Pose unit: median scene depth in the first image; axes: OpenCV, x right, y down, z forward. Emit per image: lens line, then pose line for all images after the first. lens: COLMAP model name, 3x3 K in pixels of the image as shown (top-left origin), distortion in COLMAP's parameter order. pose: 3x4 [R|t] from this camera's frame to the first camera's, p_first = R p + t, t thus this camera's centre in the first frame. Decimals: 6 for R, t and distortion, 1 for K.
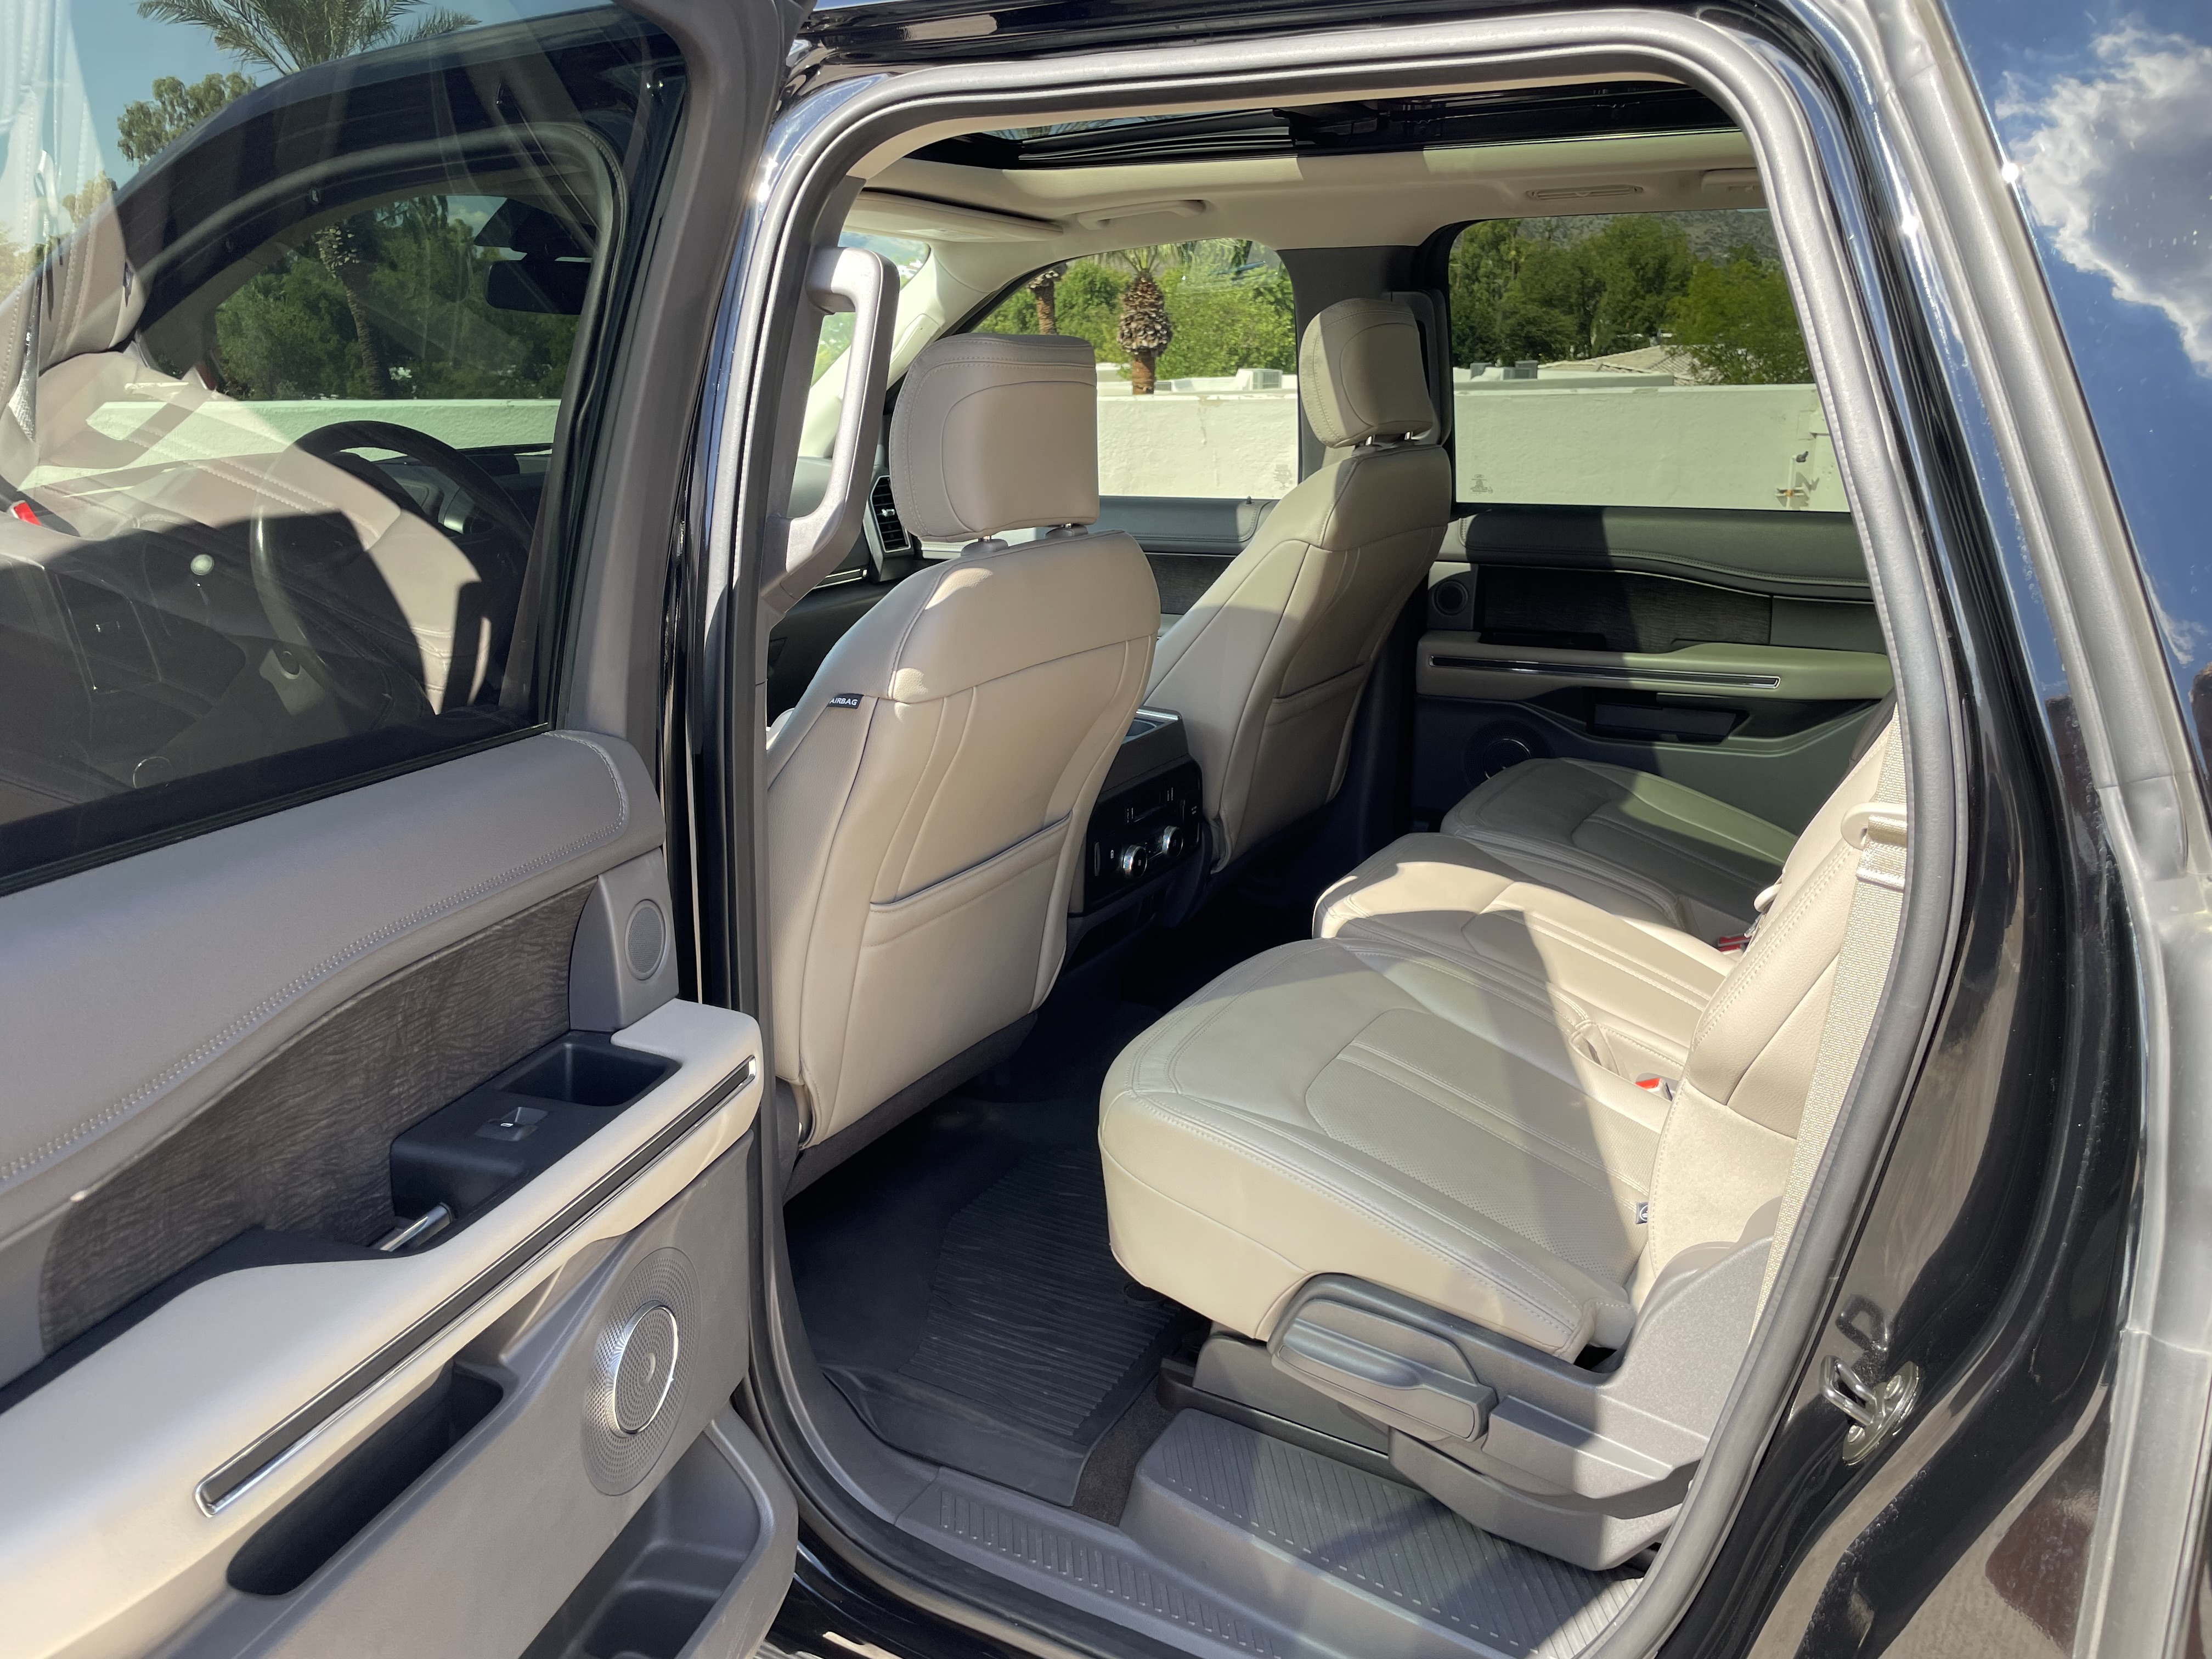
lens RADIAL K [[1686.0, 0, 1120.1], [0, 1686.0, 820.2], [0, 0, 1]] dist [0.082982, -0.121280]
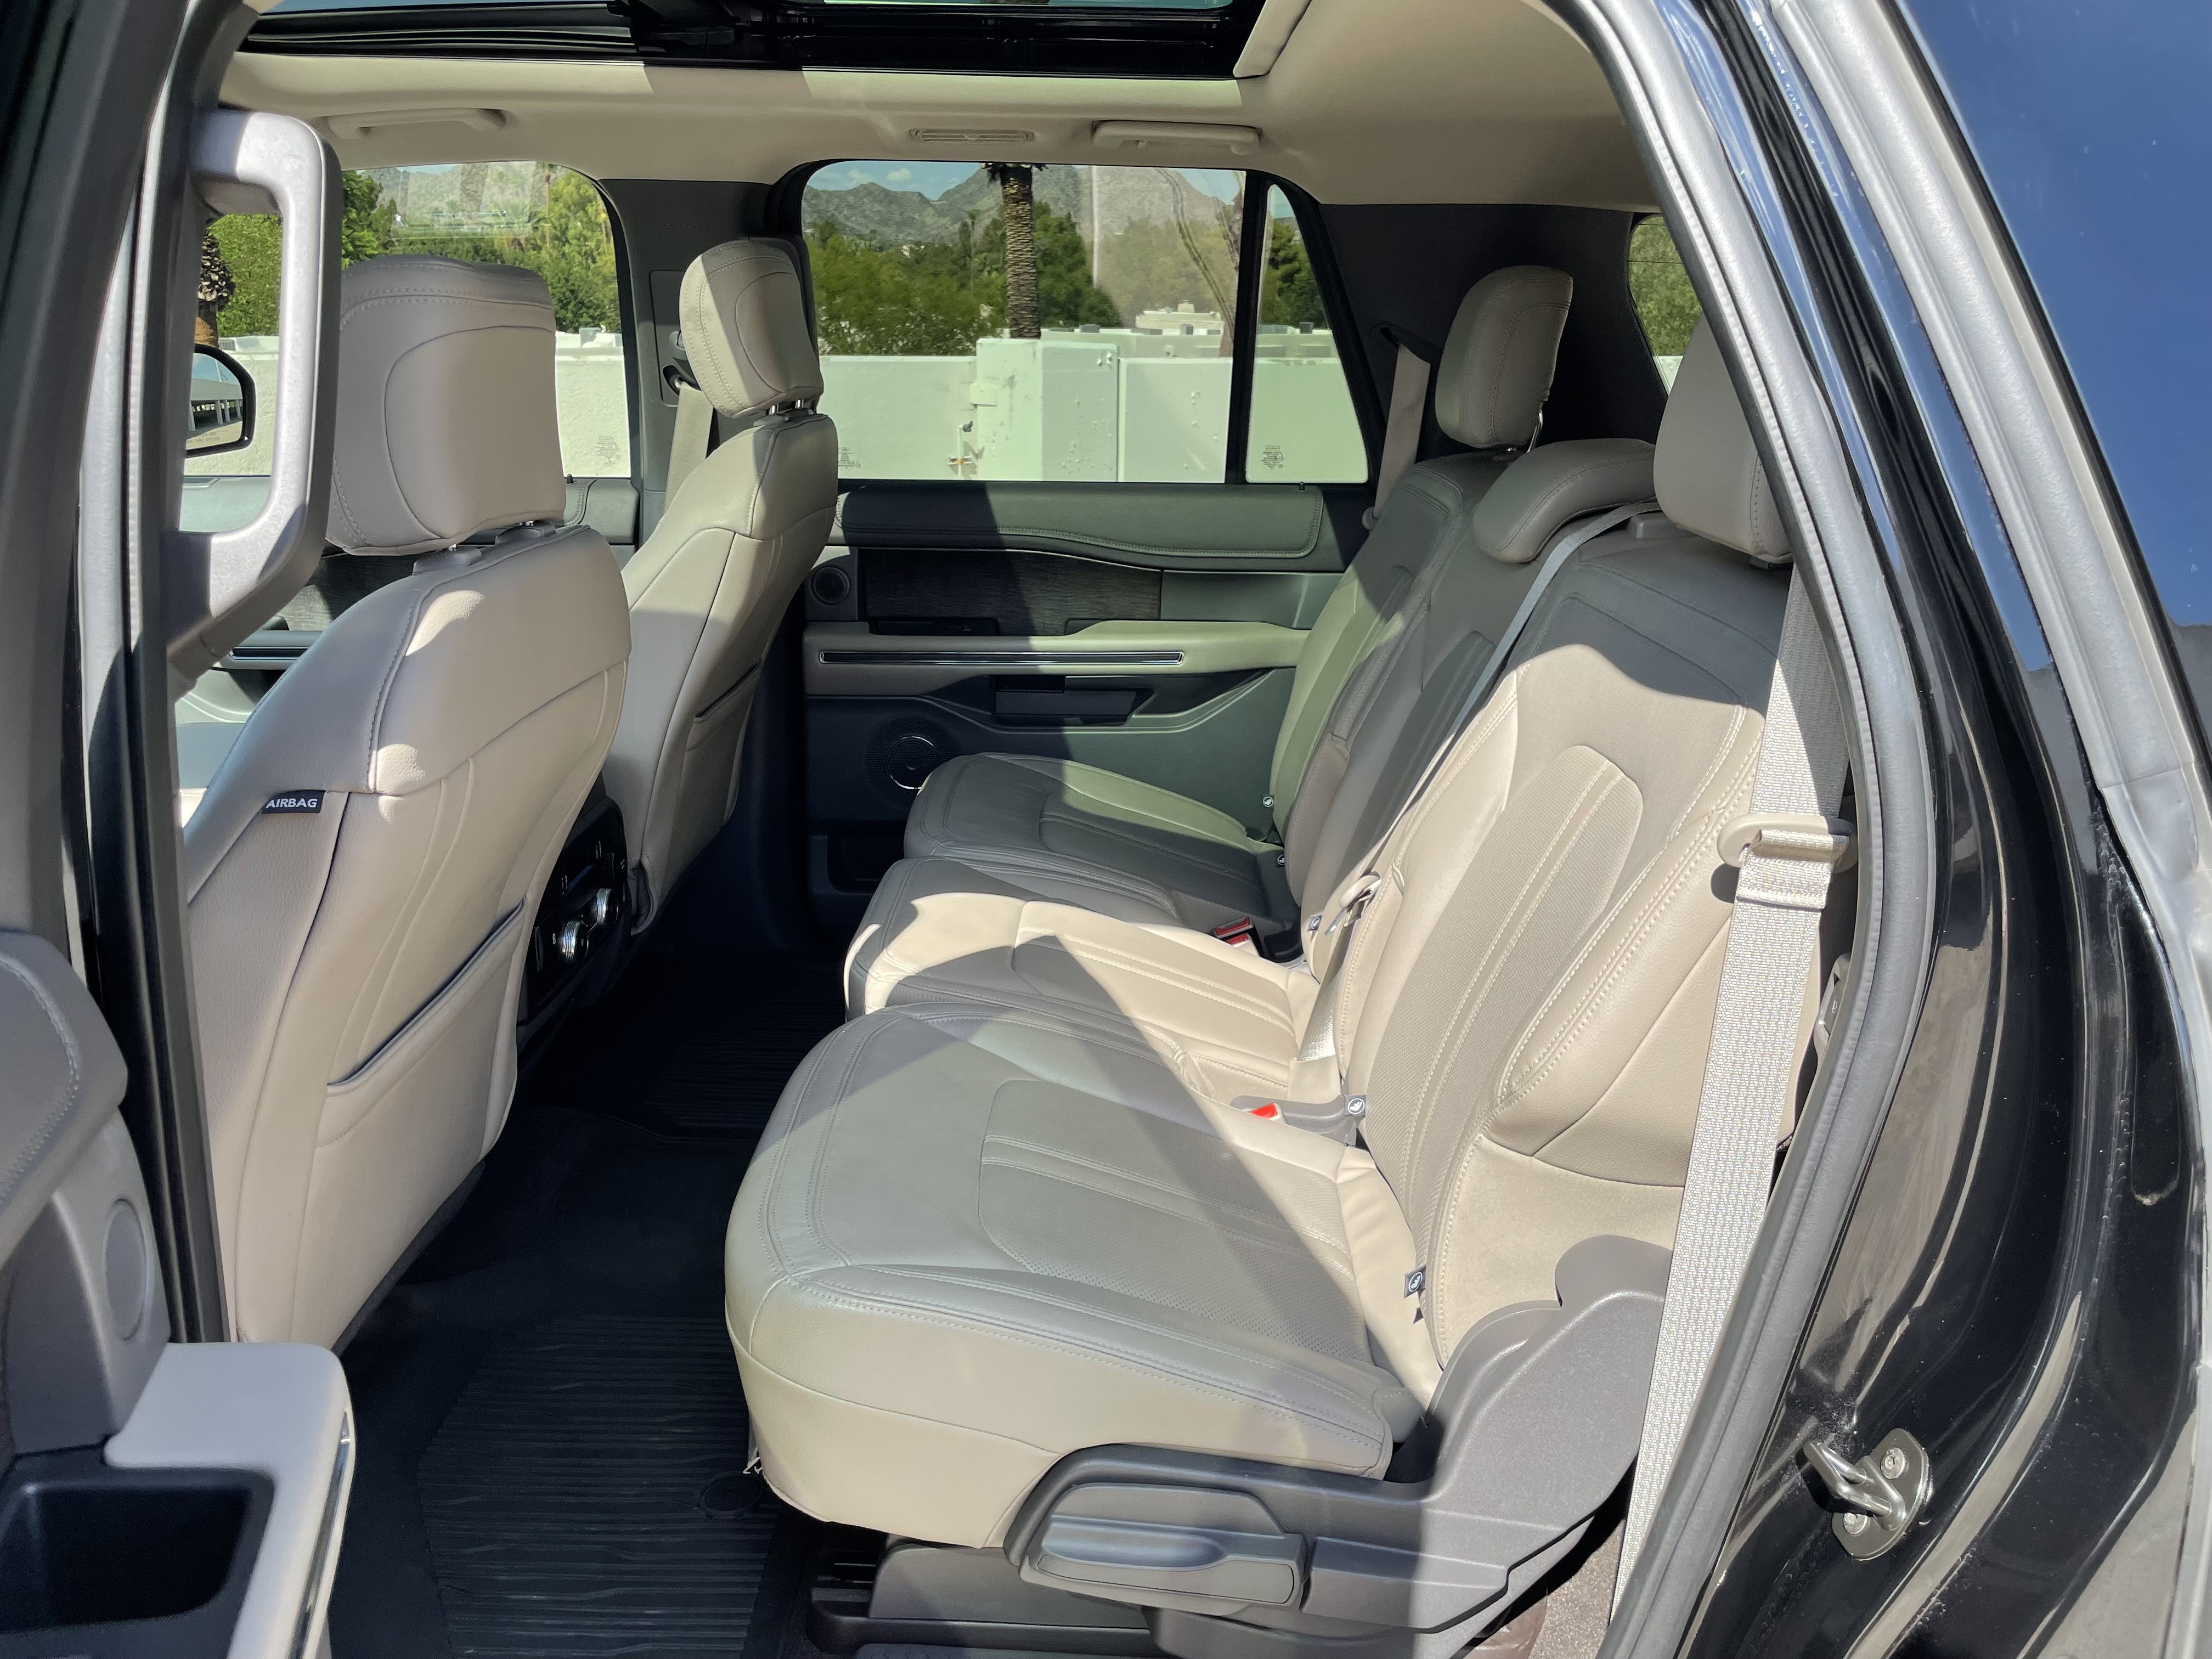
lens RADIAL K [[1686.0, 0, 1120.1], [0, 1686.0, 820.2], [0, 0, 1]] dist [0.082982, -0.121280]
pose [[0.880123, -0.115041, 0.460597, -0.136830], [0.106995, 0.993301, 0.043644, -0.042543], [-0.462532, 0.010870, 0.886536, 0.187600]]
